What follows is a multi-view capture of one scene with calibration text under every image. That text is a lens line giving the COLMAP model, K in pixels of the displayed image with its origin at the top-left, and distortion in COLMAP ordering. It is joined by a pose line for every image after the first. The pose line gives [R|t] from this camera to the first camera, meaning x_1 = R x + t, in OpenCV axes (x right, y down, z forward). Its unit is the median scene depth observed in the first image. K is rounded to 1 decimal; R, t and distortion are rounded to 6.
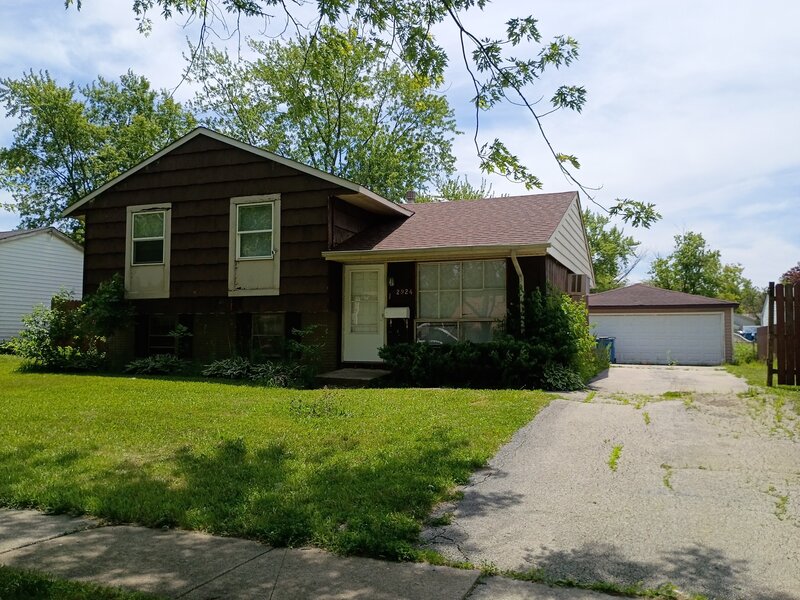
lens RADIAL K [[699.4, 0, 401.6], [0, 699.4, 299.9], [0, 0, 1]] dist [0.035223, -0.007592]
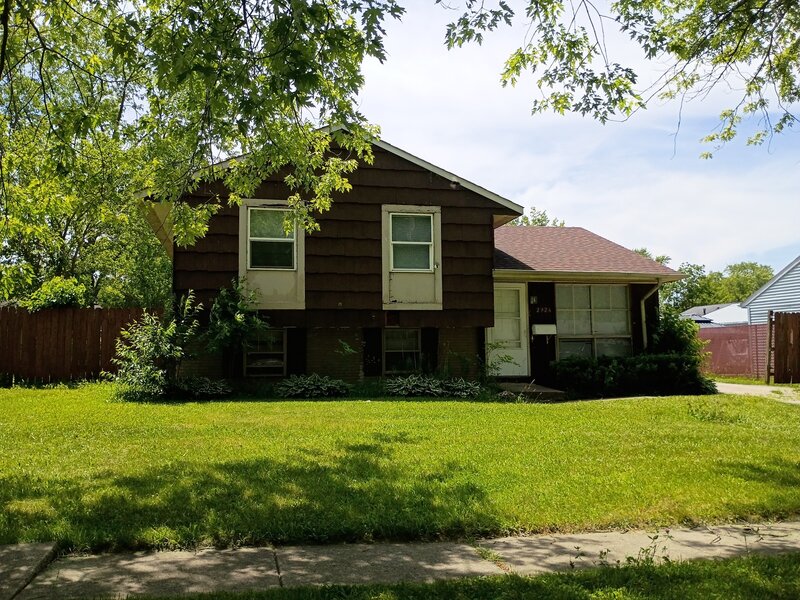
lens RADIAL K [[699.4, 0, 401.6], [0, 699.4, 299.9], [0, 0, 1]] dist [0.035223, -0.007592]
pose [[0.826319, 0.031994, 0.562294, -0.760569], [-0.025395, 0.999486, -0.019550, -0.000422], [-0.562630, 0.001875, 0.826707, 0.217043]]
